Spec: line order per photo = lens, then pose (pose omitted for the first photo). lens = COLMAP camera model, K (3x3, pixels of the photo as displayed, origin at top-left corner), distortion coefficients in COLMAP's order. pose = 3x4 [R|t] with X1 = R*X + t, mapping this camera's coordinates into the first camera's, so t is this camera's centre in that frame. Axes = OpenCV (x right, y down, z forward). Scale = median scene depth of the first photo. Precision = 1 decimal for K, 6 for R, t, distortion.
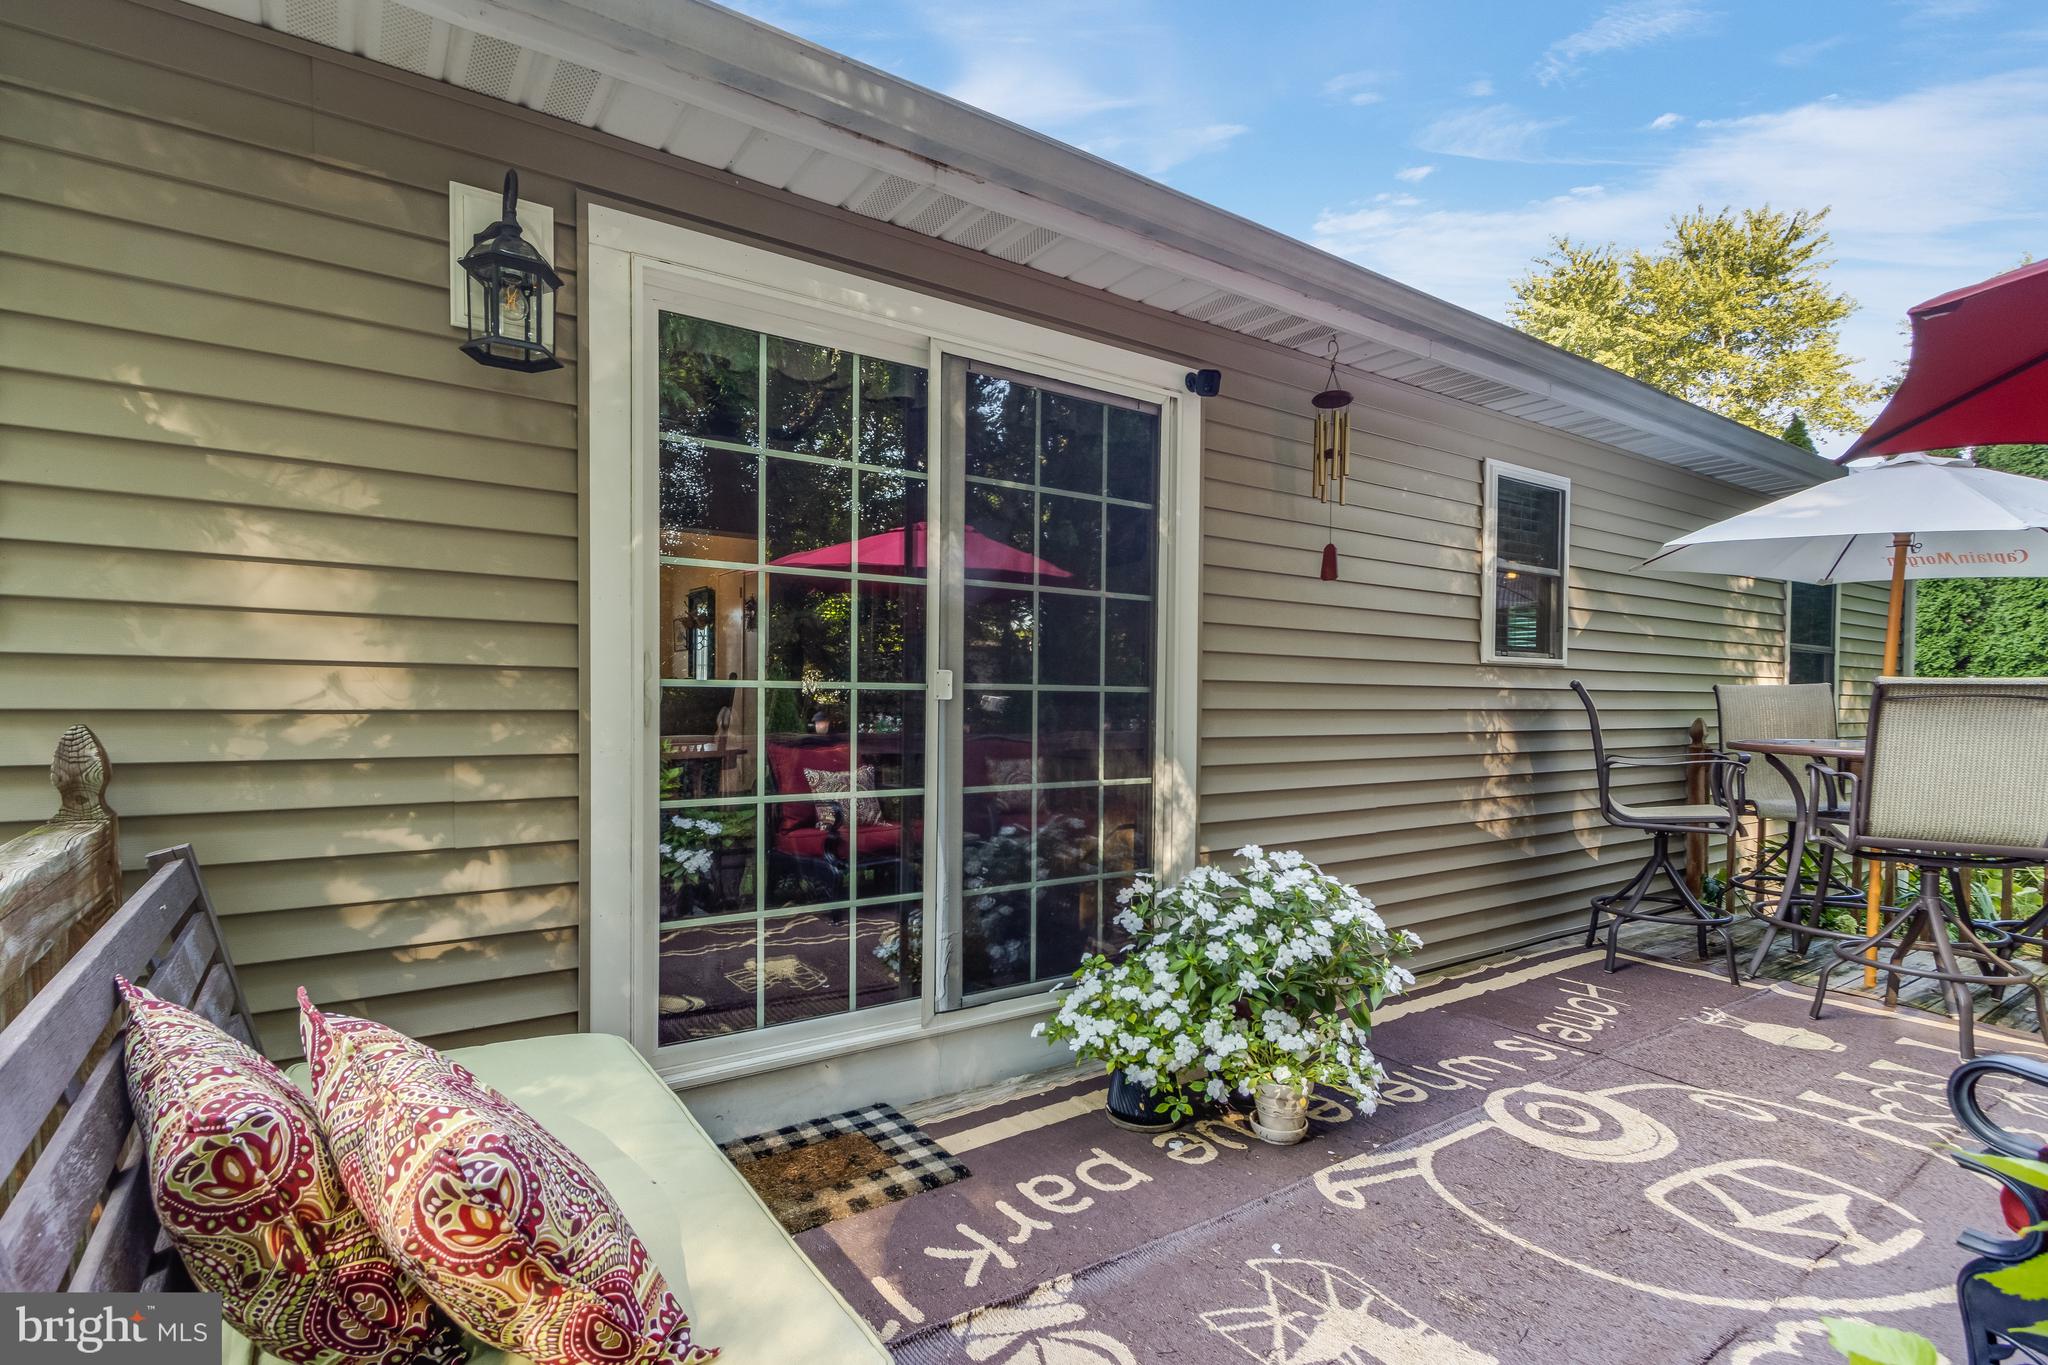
lens RADIAL K [[961.9, 0, 1034.9], [0, 961.9, 705.0], [0, 0, 1]] dist [0.009150, -0.002488]
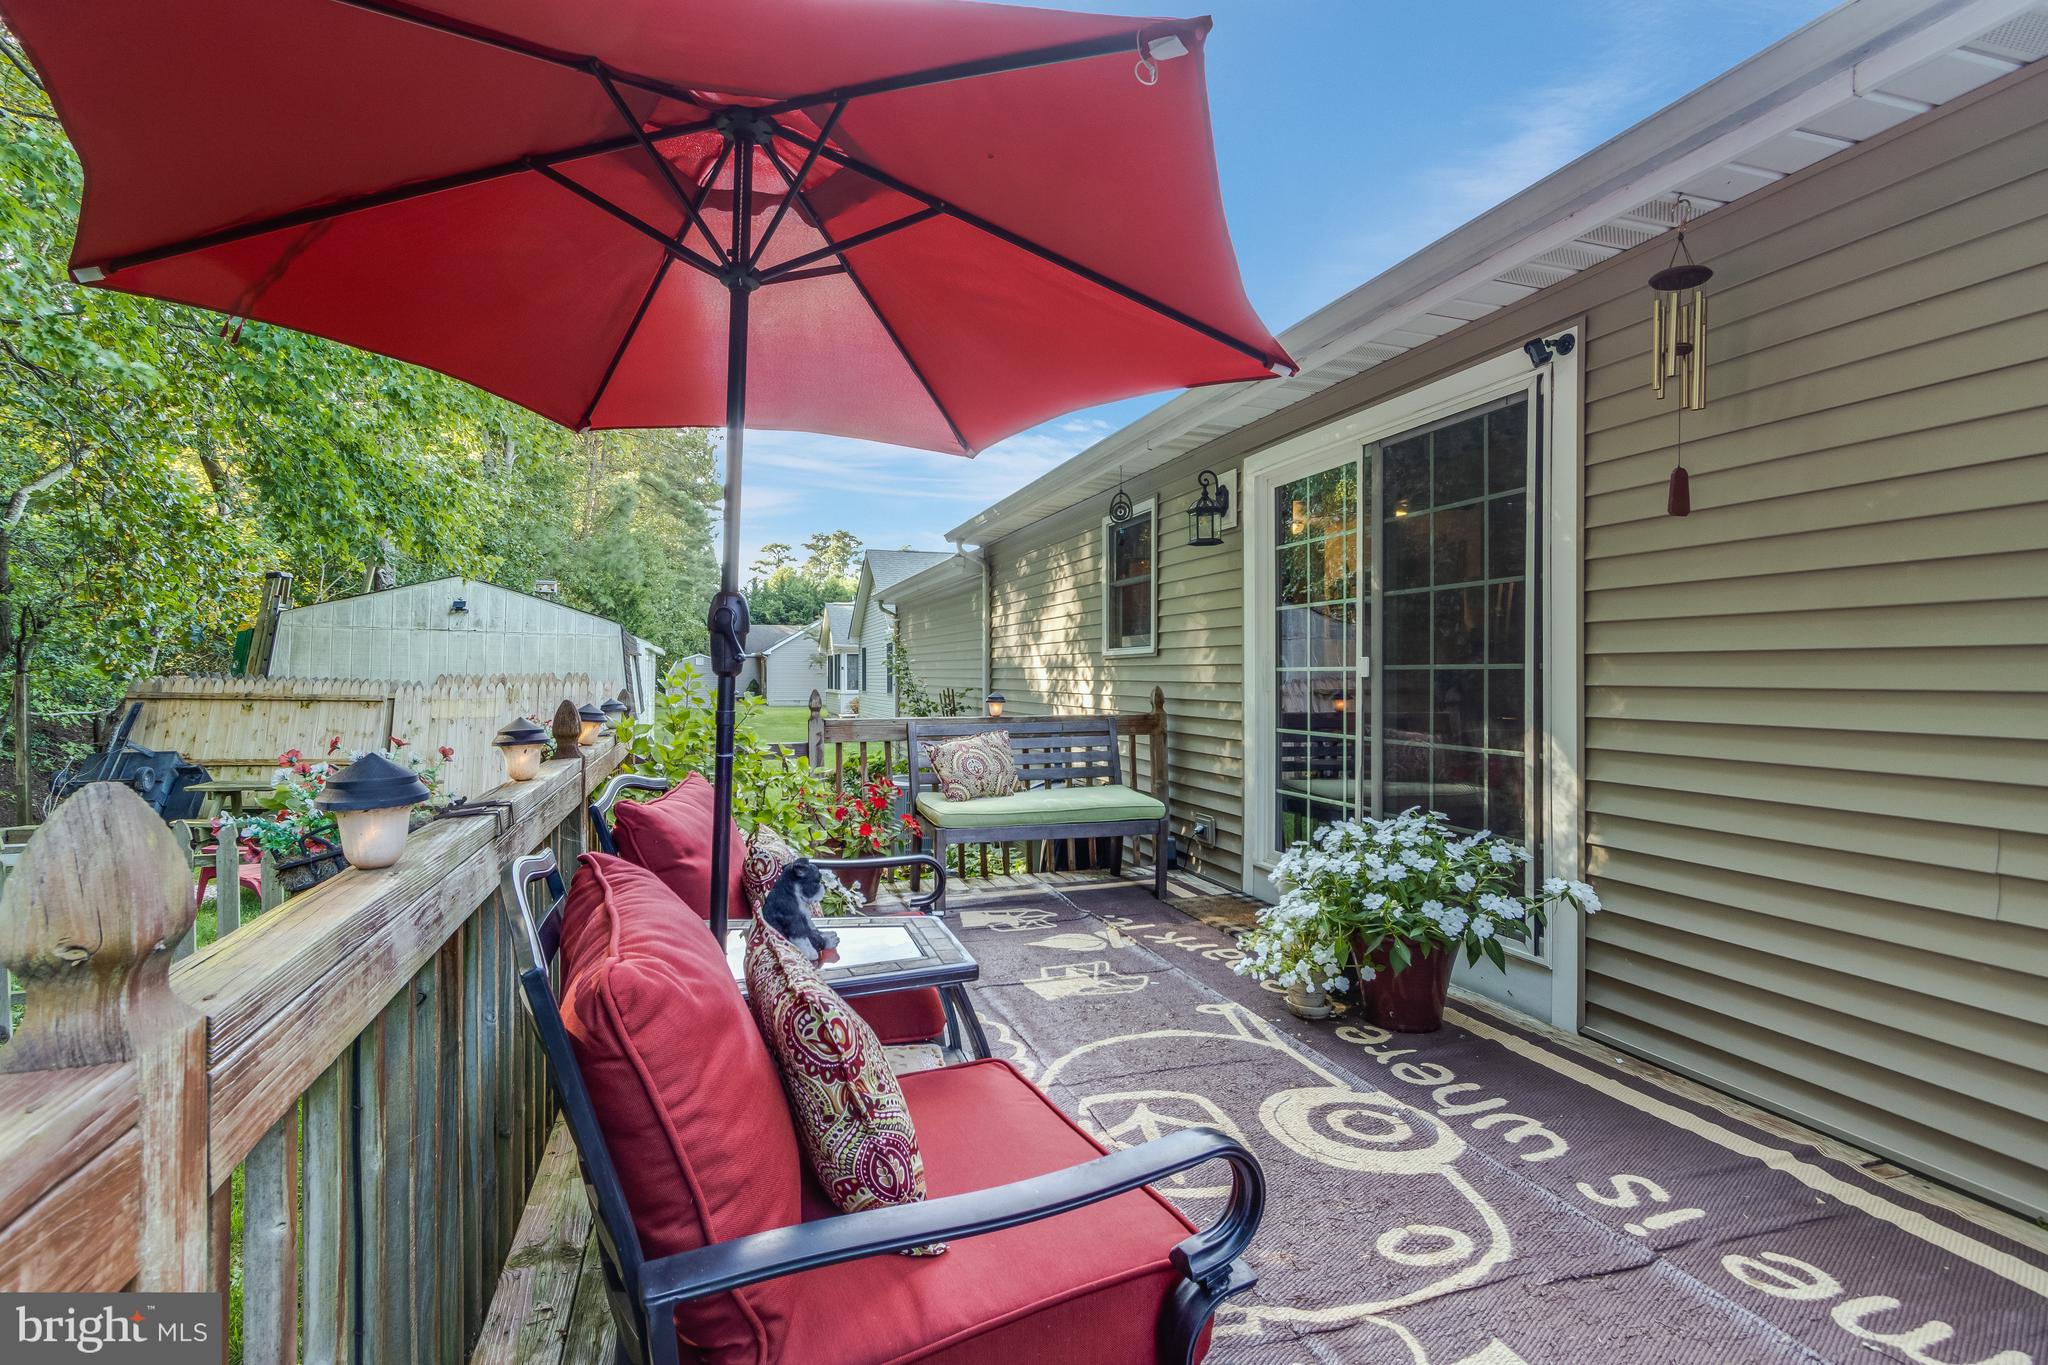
lens RADIAL K [[961.9, 0, 1026.6], [0, 961.9, 675.3], [0, 0, 1]] dist [0.009150, -0.002488]
pose [[-0.265053, -0.010672, -0.964175, 1.548120], [-0.014346, 0.999872, -0.007123, 0.009270], [0.964127, 0.011944, -0.265172, 0.939856]]
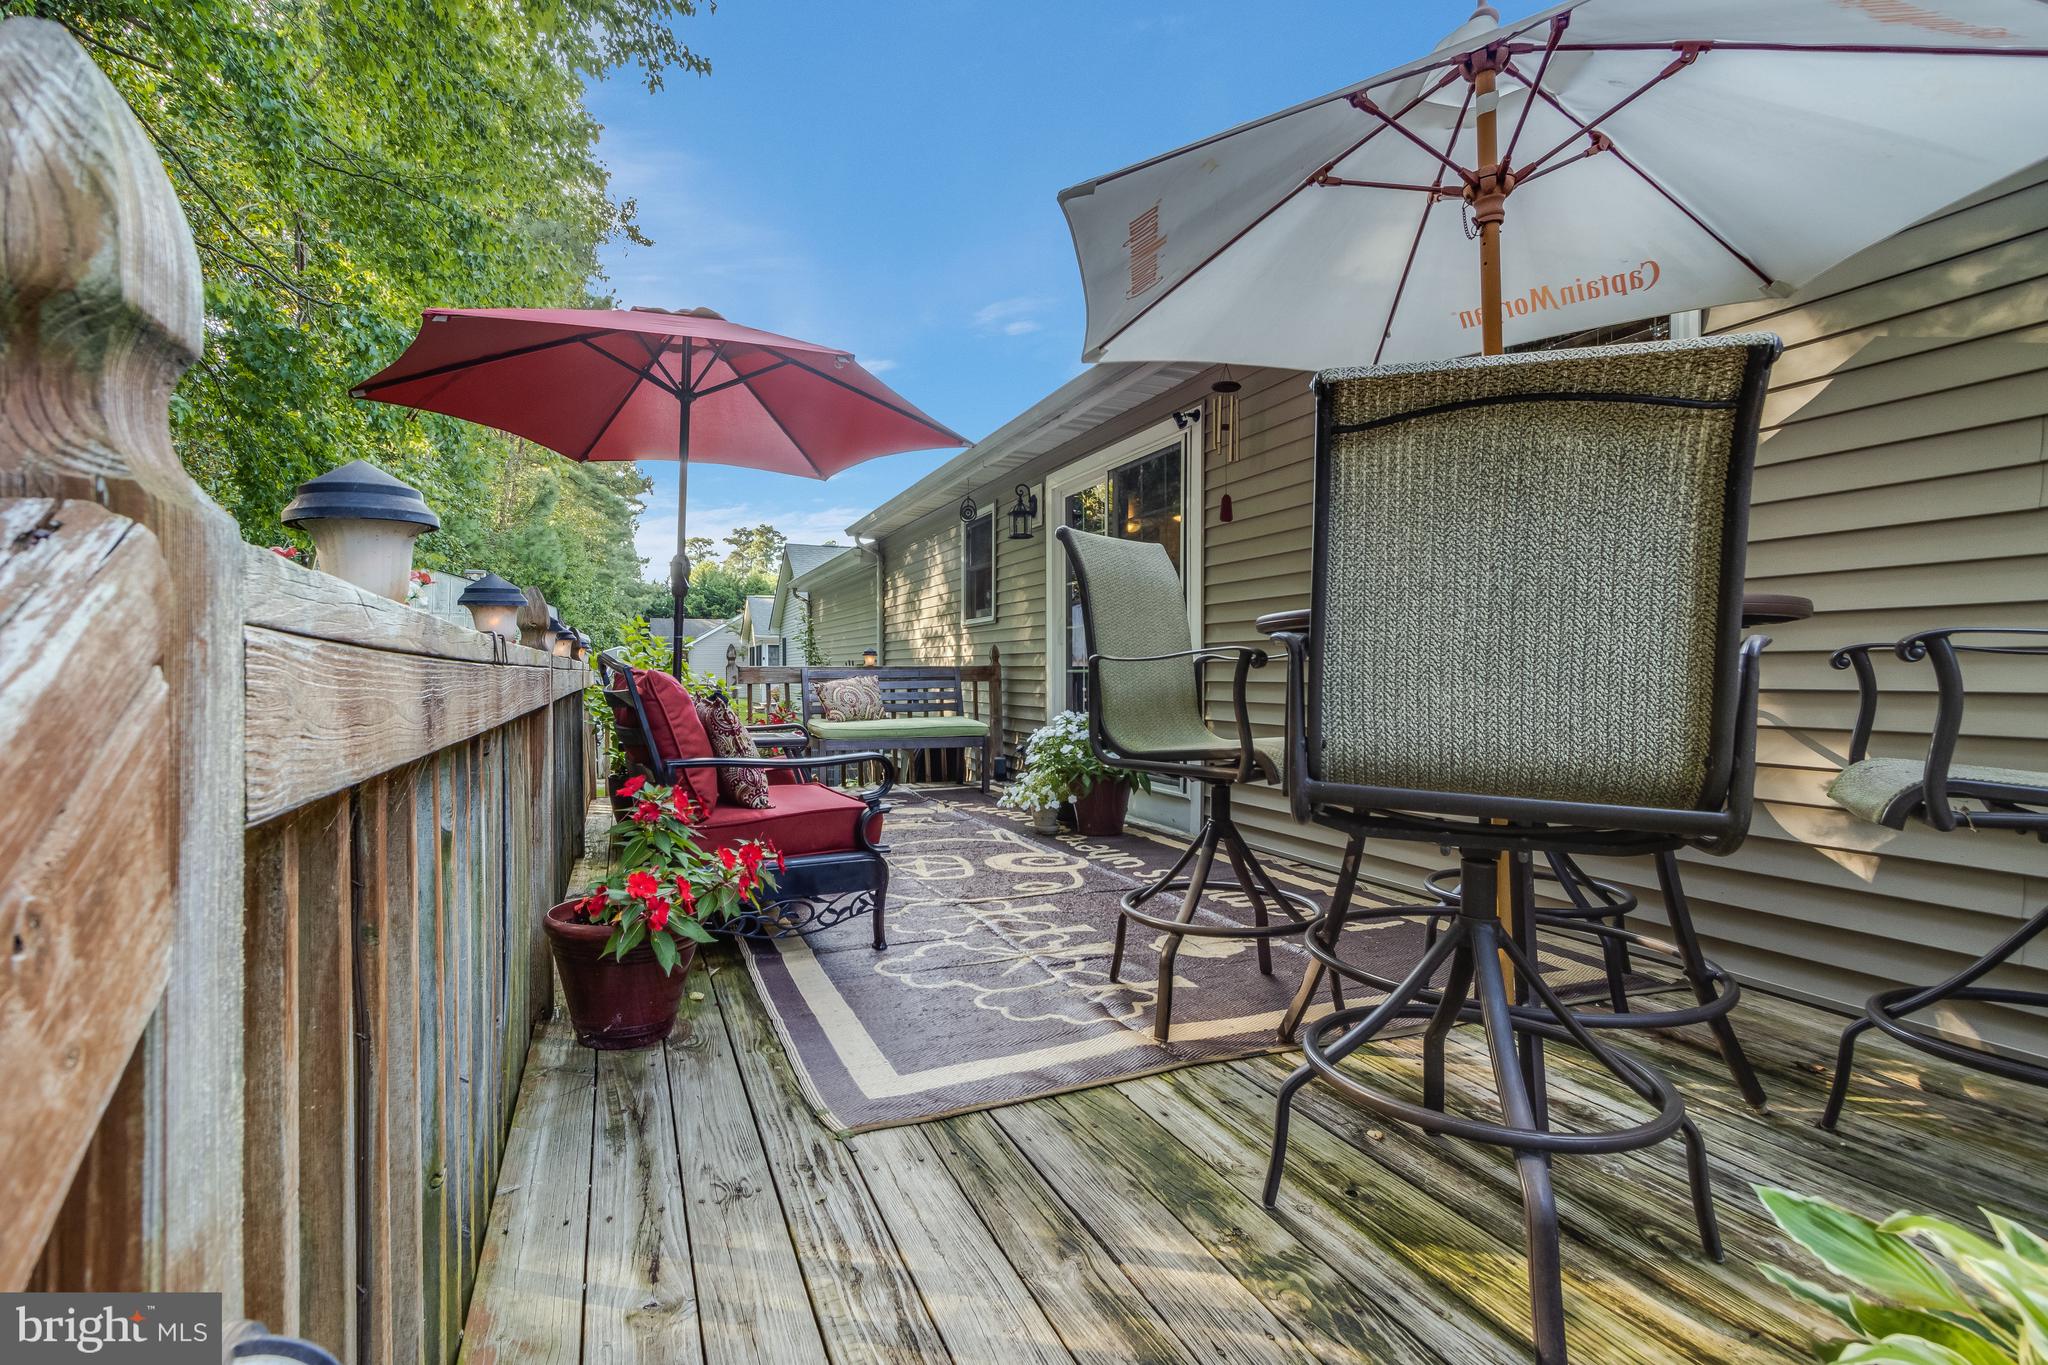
lens RADIAL K [[961.9, 0, 1025.1], [0, 961.9, 690.0], [0, 0, 1]] dist [0.009150, -0.002488]
pose [[-0.193925, 0.006362, -0.980996, 2.190952], [-0.013746, 0.999863, 0.009202, 0.120890], [0.980920, 0.015270, -0.193811, 1.301005]]
